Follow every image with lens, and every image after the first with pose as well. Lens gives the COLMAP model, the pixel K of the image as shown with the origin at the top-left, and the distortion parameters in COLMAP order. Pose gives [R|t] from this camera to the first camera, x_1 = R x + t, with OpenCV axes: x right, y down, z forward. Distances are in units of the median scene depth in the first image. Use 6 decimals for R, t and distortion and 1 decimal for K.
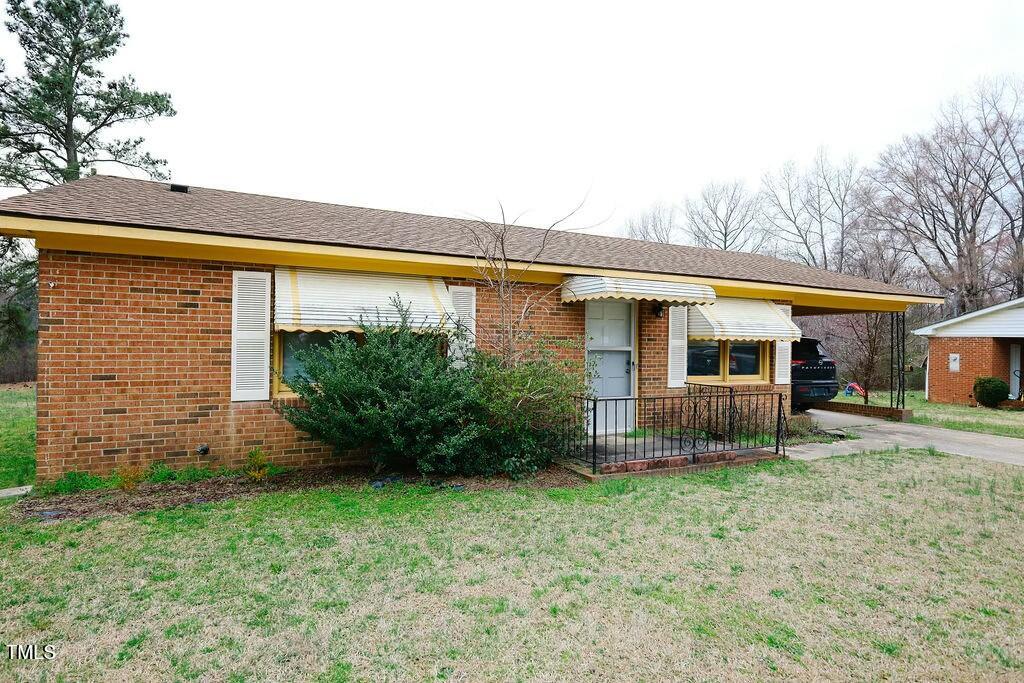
lens RADIAL K [[543.6, 0, 513.1], [0, 543.6, 342.9], [0, 0, 1]] dist [0.005667, 0.002329]
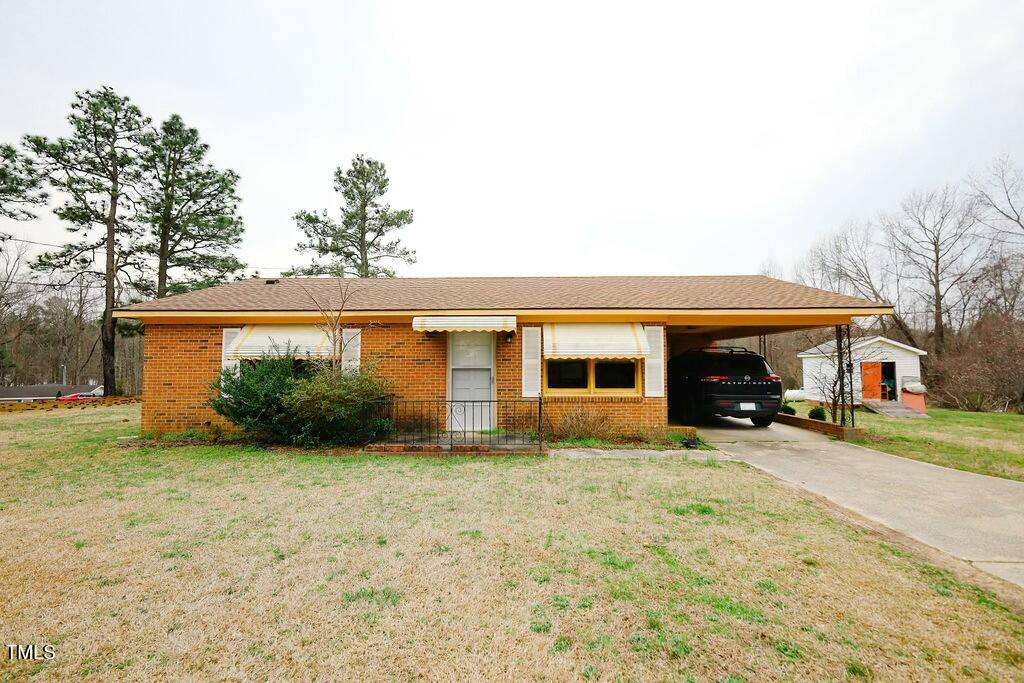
lens RADIAL K [[444.4, 0, 511.7], [0, 444.4, 339.5], [0, 0, 1]] dist [0.002149, 0.000180]
pose [[0.892767, -0.042986, -0.448464, 0.701765], [0.015275, 0.997753, -0.065228, 0.014763], [0.450260, 0.051383, 0.891418, 0.049342]]
